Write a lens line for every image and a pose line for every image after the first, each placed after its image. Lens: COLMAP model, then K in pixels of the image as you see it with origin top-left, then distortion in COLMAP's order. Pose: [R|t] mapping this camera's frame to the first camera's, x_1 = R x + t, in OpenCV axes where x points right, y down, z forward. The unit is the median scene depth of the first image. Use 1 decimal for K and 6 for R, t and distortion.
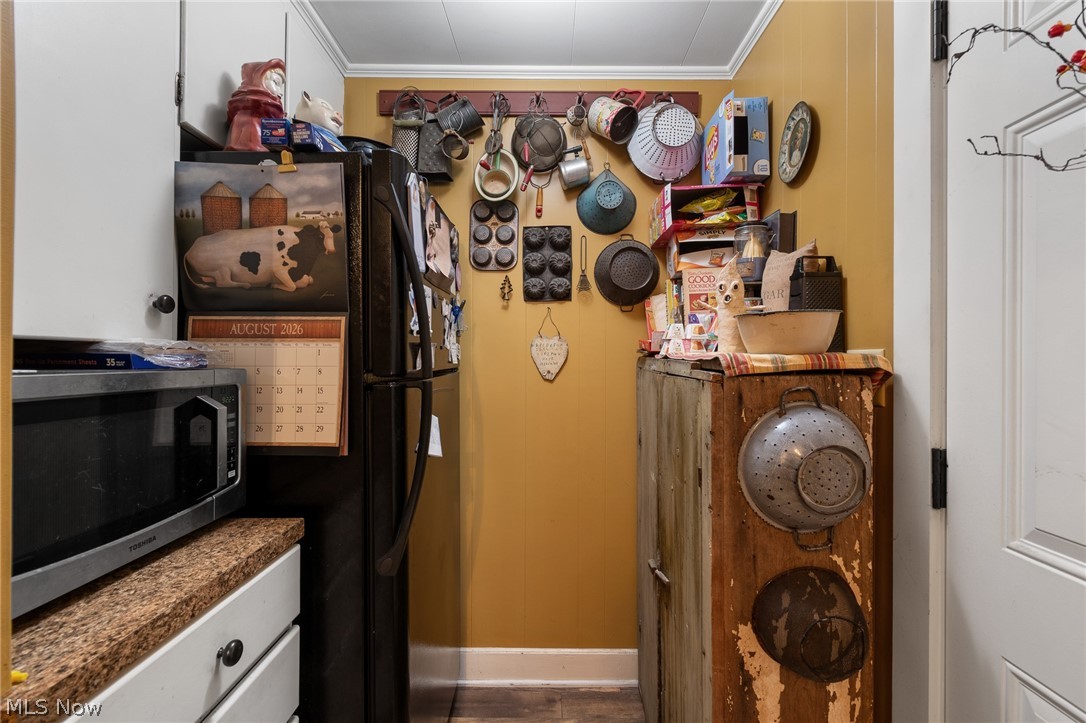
lens RADIAL K [[490.3, 0, 545.4], [0, 490.3, 355.2], [0, 0, 1]] dist [0.004628, -0.001680]
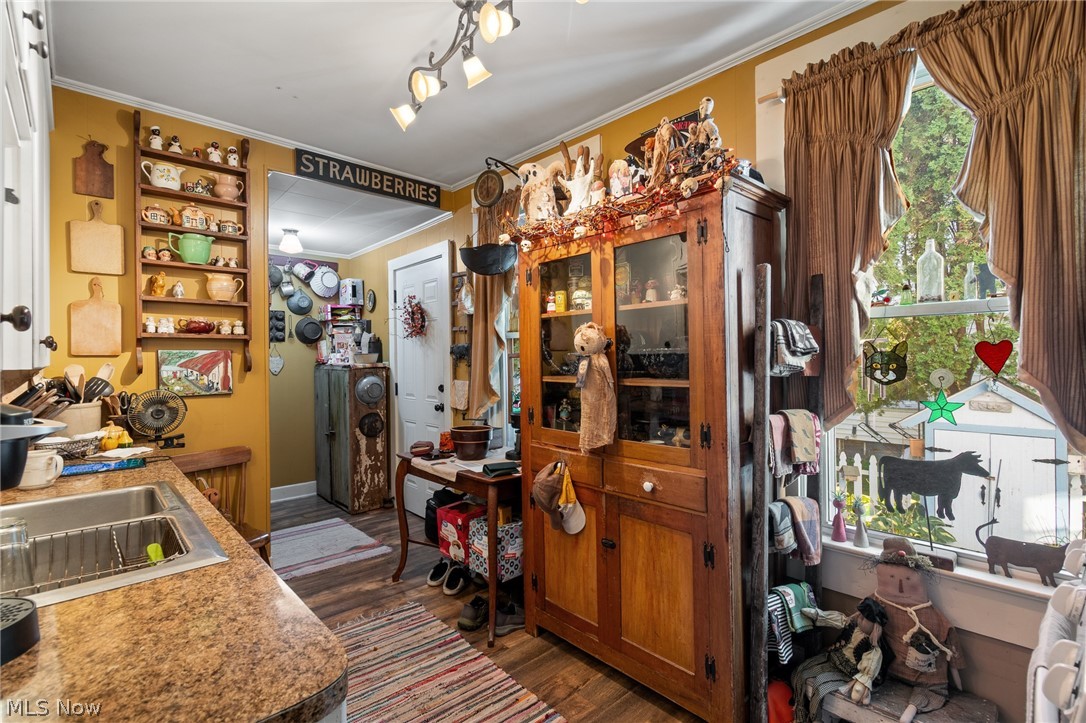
lens RADIAL K [[490.3, 0, 544.2], [0, 490.3, 361.4], [0, 0, 1]] dist [0.004628, -0.001680]
pose [[0.724027, -0.007383, 0.689732, -0.861542], [0.006094, 0.999972, 0.004306, -0.019909], [-0.689744, 0.001085, 0.724052, -2.041489]]
